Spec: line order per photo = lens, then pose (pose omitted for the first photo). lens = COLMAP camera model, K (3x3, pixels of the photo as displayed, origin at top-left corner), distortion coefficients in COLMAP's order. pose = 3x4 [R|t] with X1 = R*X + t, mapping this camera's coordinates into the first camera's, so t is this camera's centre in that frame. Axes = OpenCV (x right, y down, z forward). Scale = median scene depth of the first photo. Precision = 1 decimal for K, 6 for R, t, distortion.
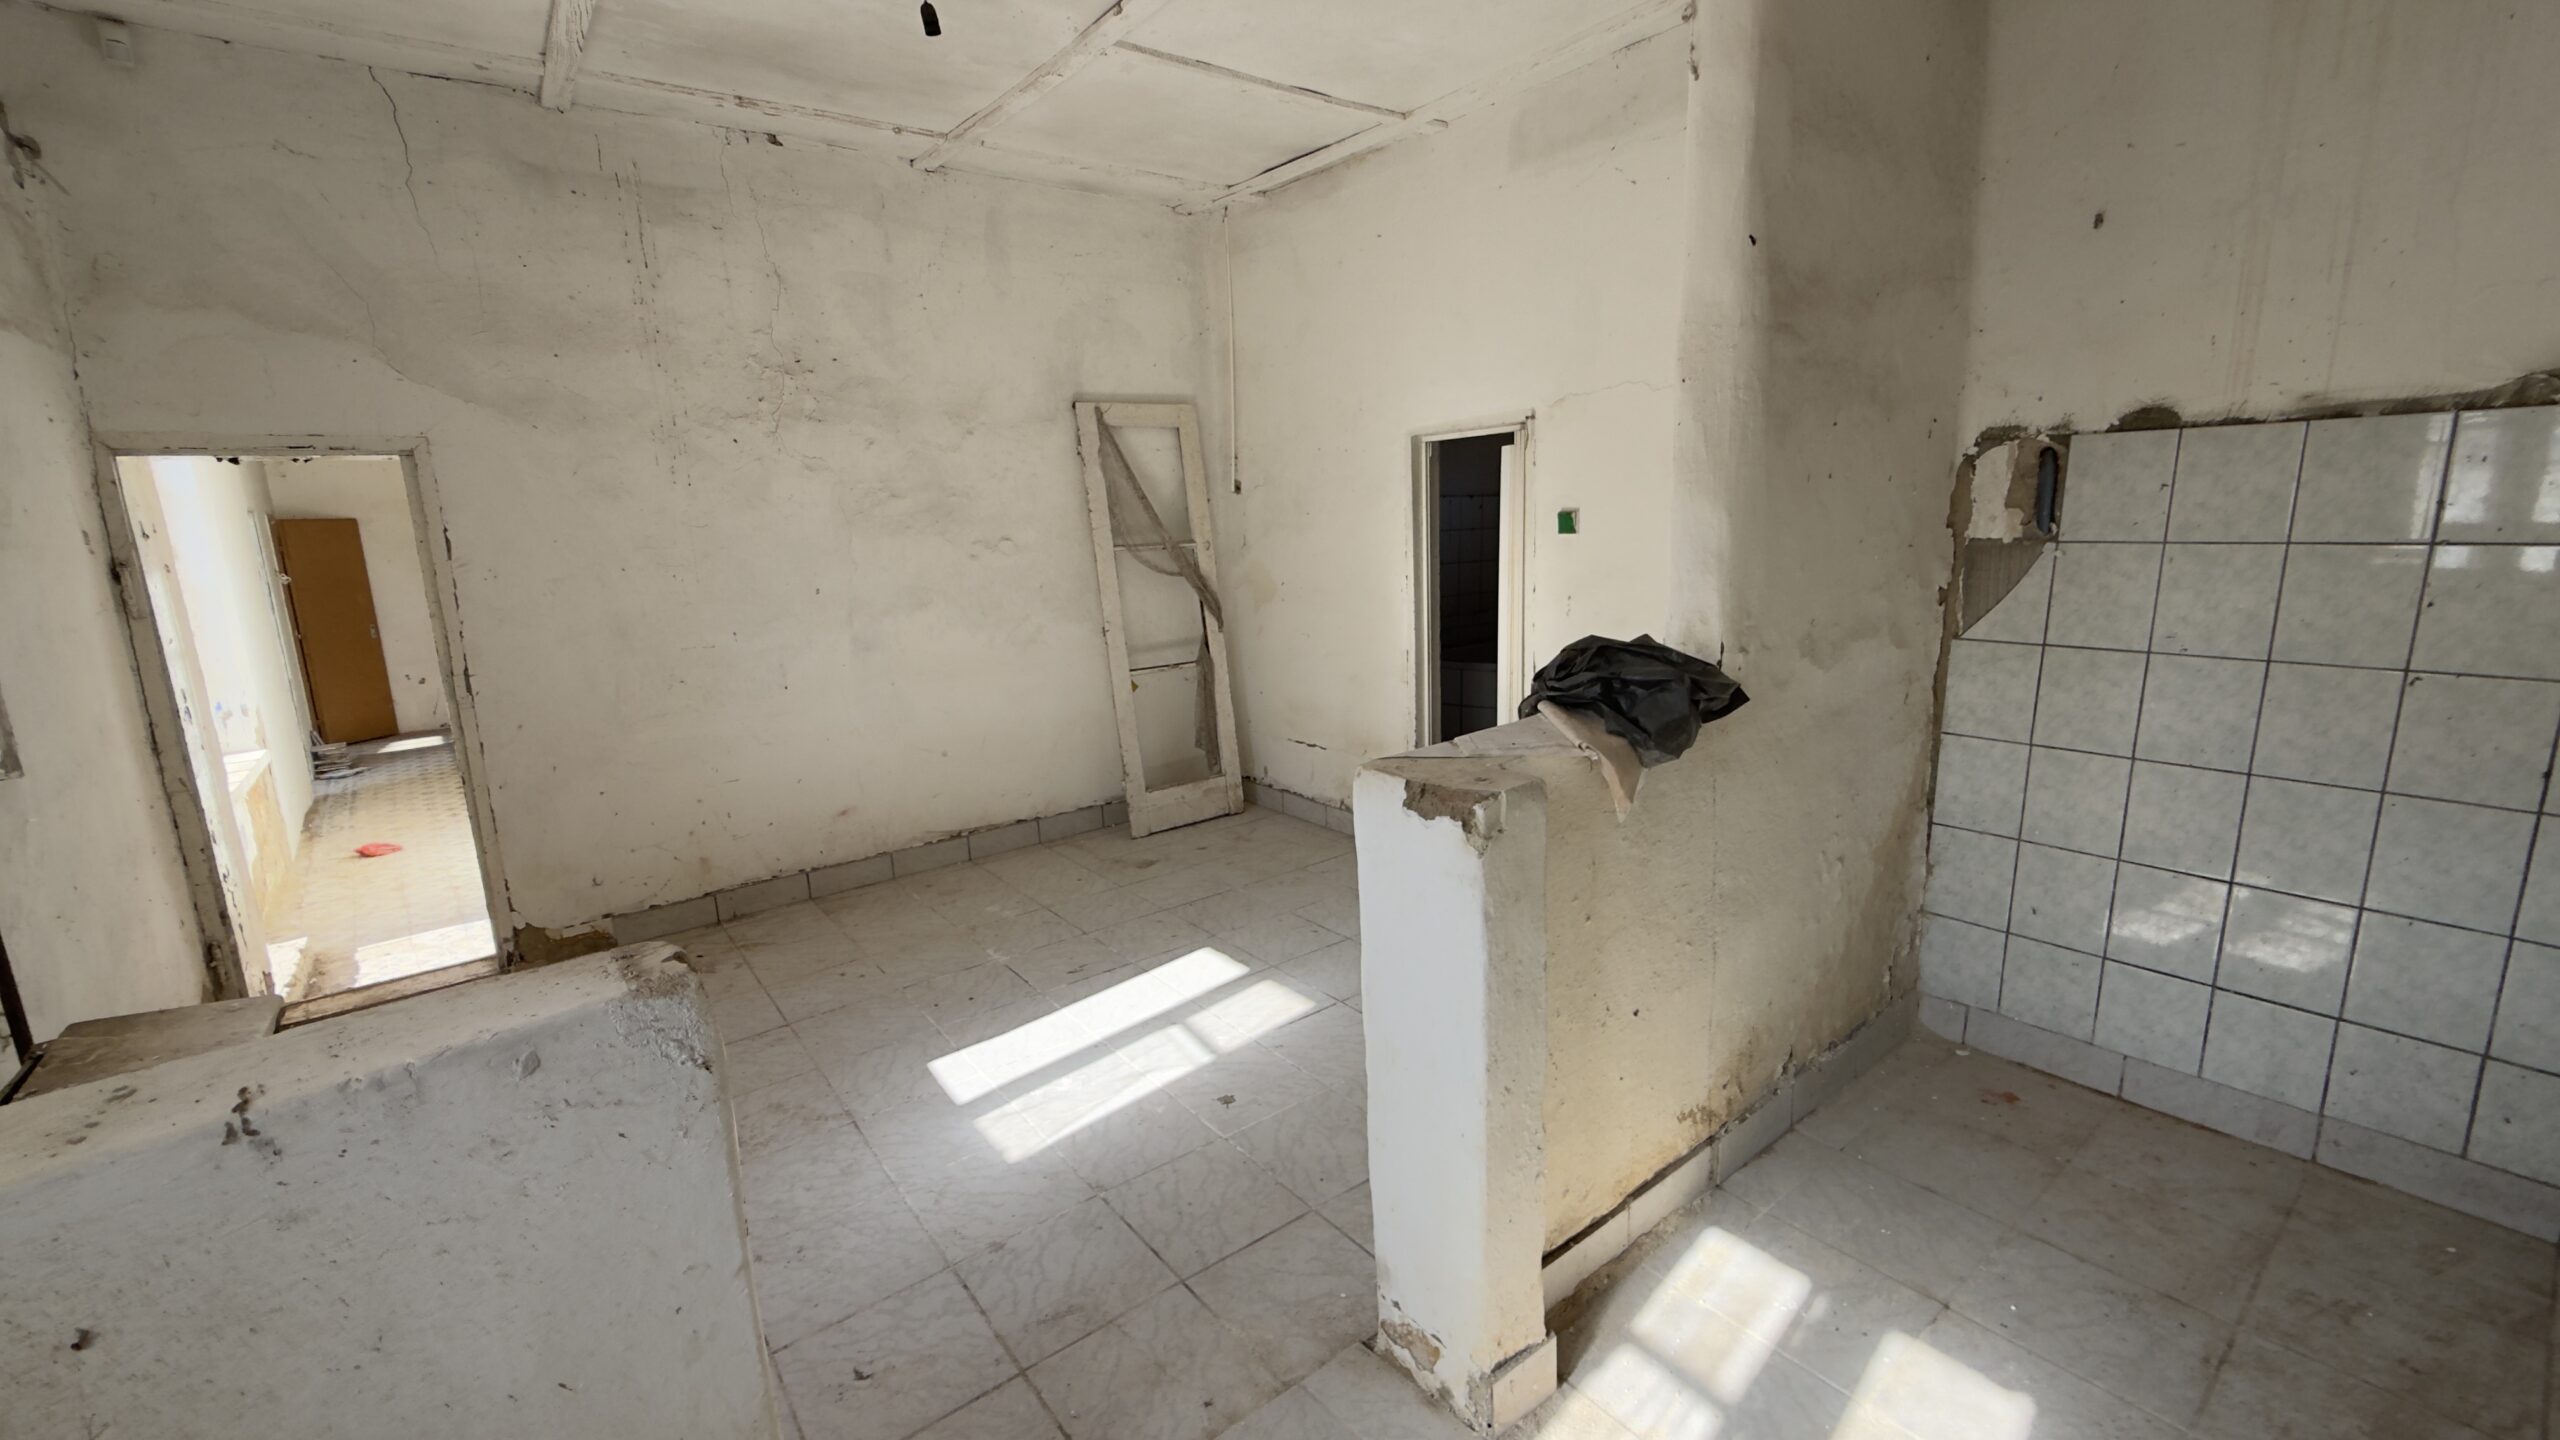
lens RADIAL K [[1028.8, 0, 1277.0], [0, 1028.8, 722.4], [0, 0, 1]] dist [0.001289, 0.000378]
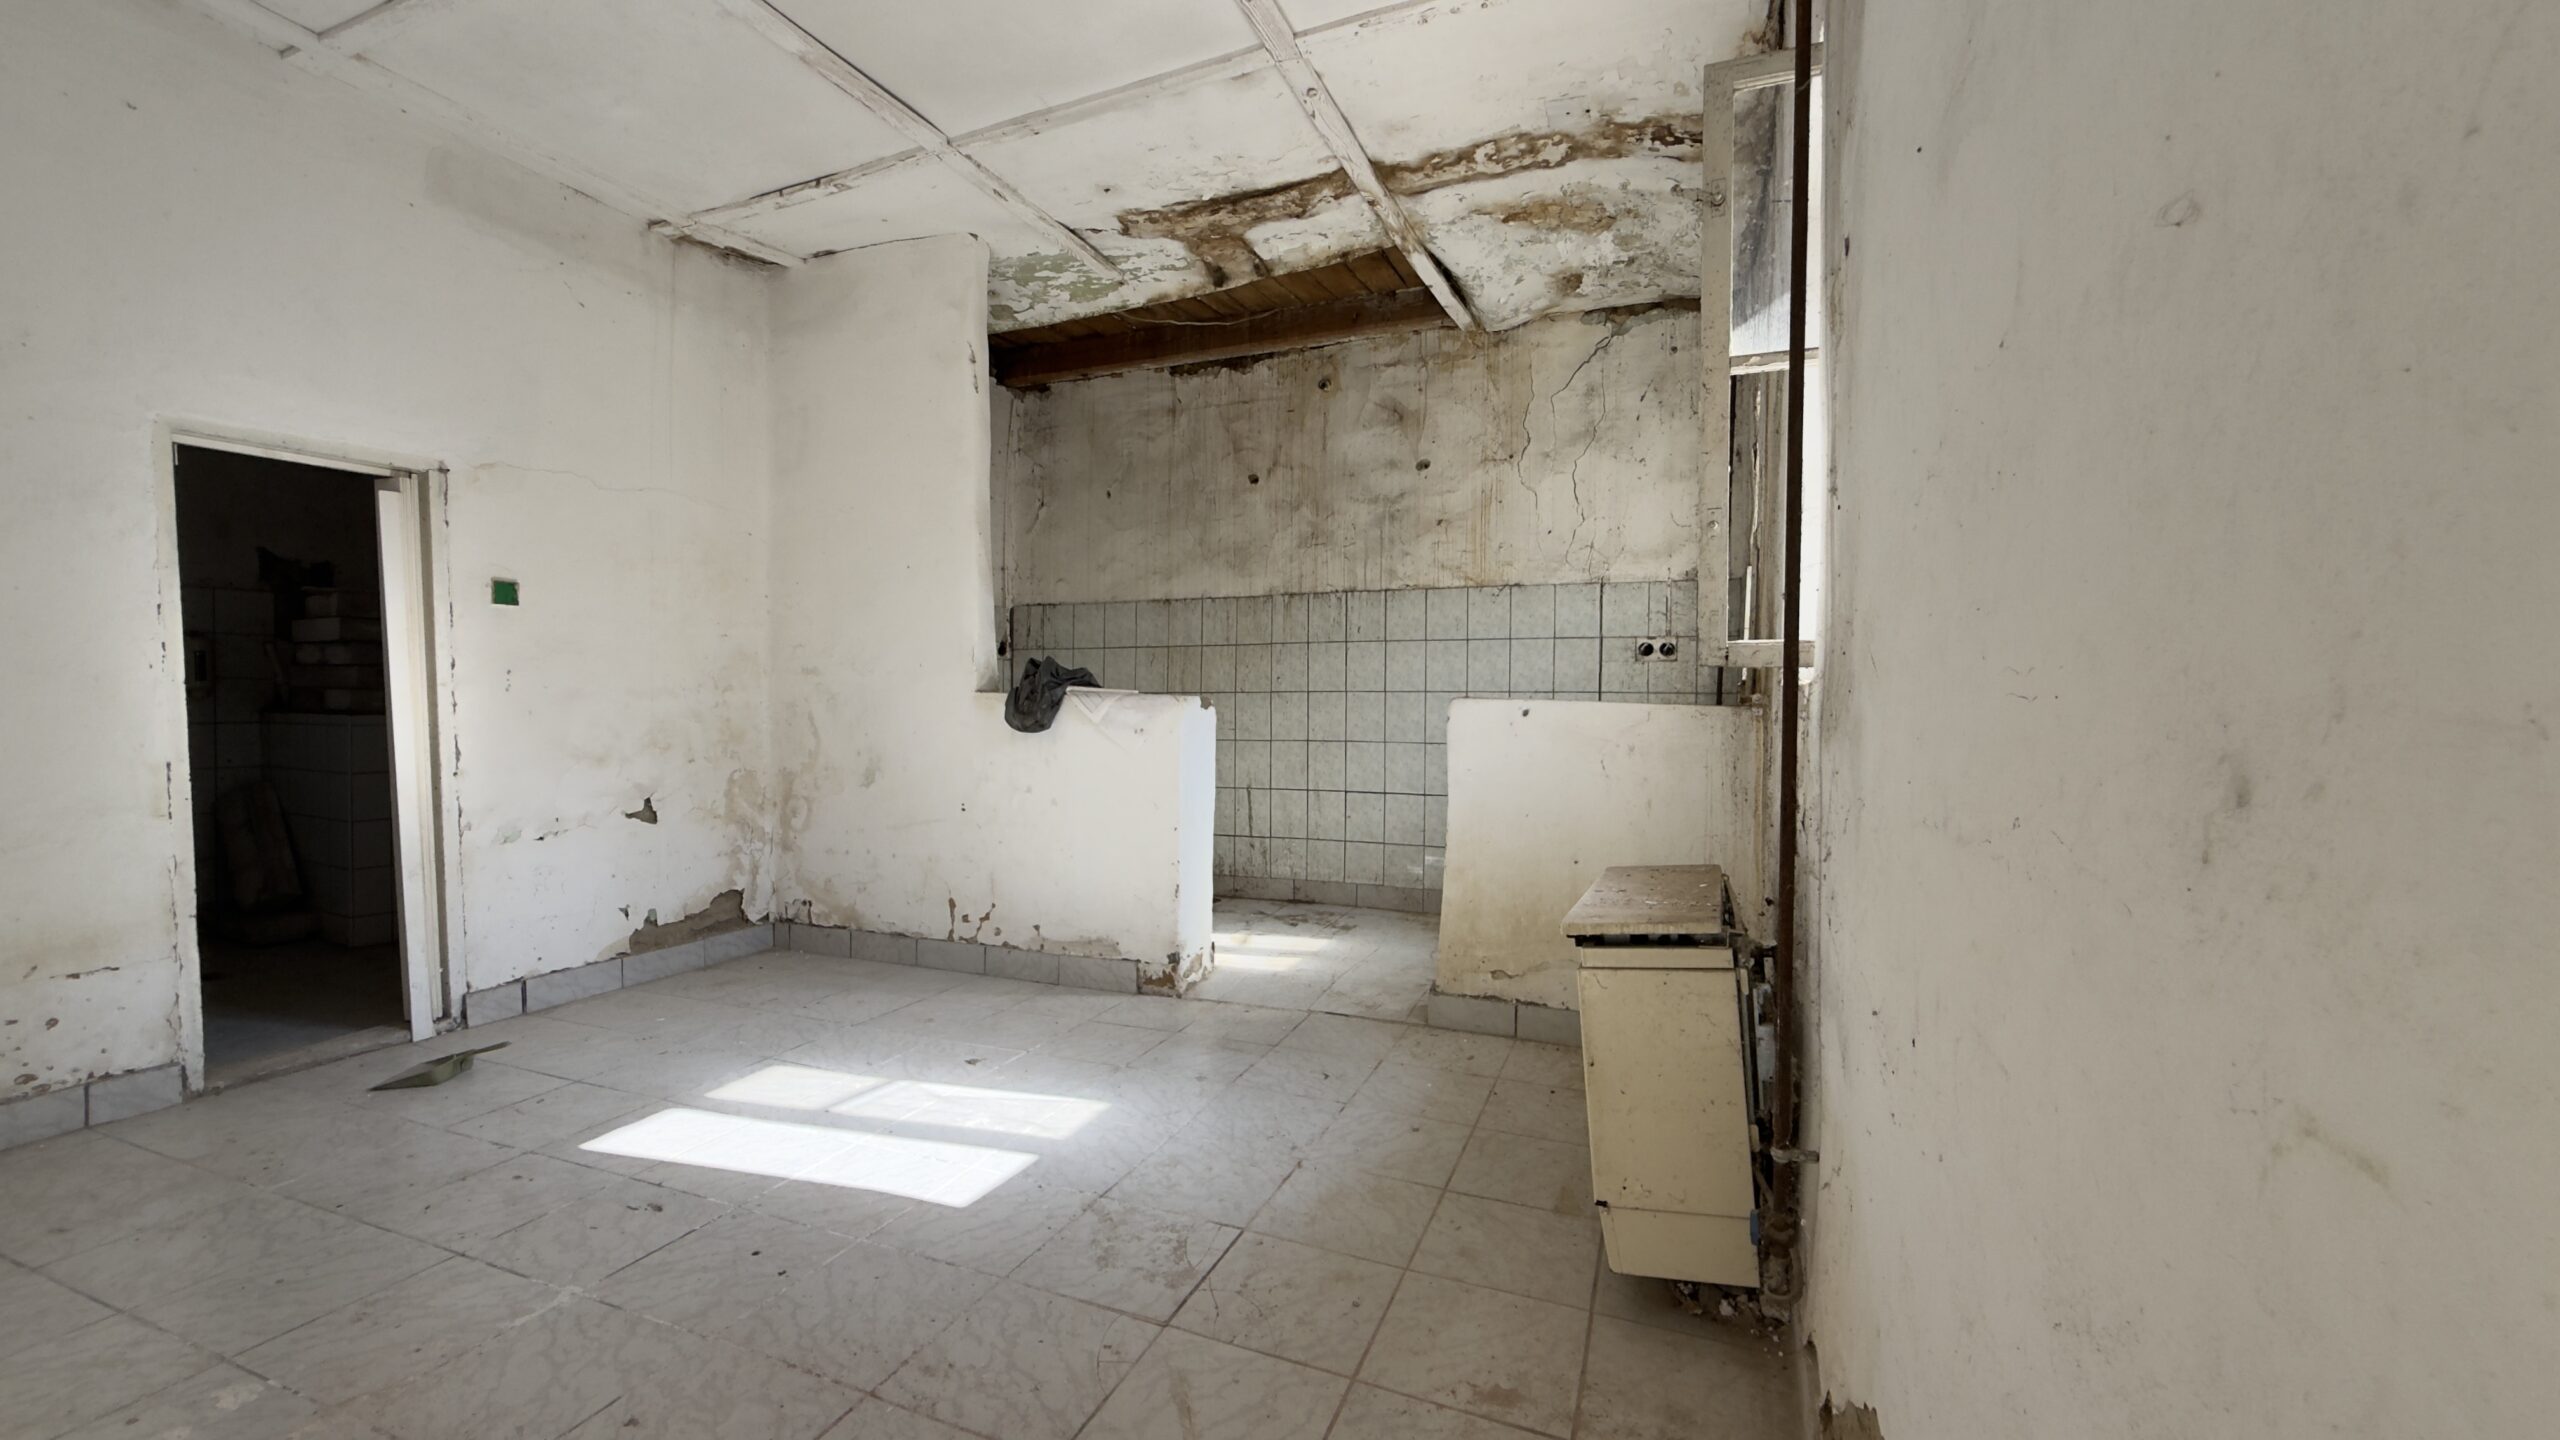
lens RADIAL K [[1028.8, 0, 1279.9], [0, 1028.8, 731.7], [0, 0, 1]] dist [0.001289, 0.000378]
pose [[-0.514229, 0.010361, 0.857590, -1.093396], [0.185963, 0.977486, 0.099698, -0.037396], [-0.837249, 0.210748, -0.504578, 1.100640]]
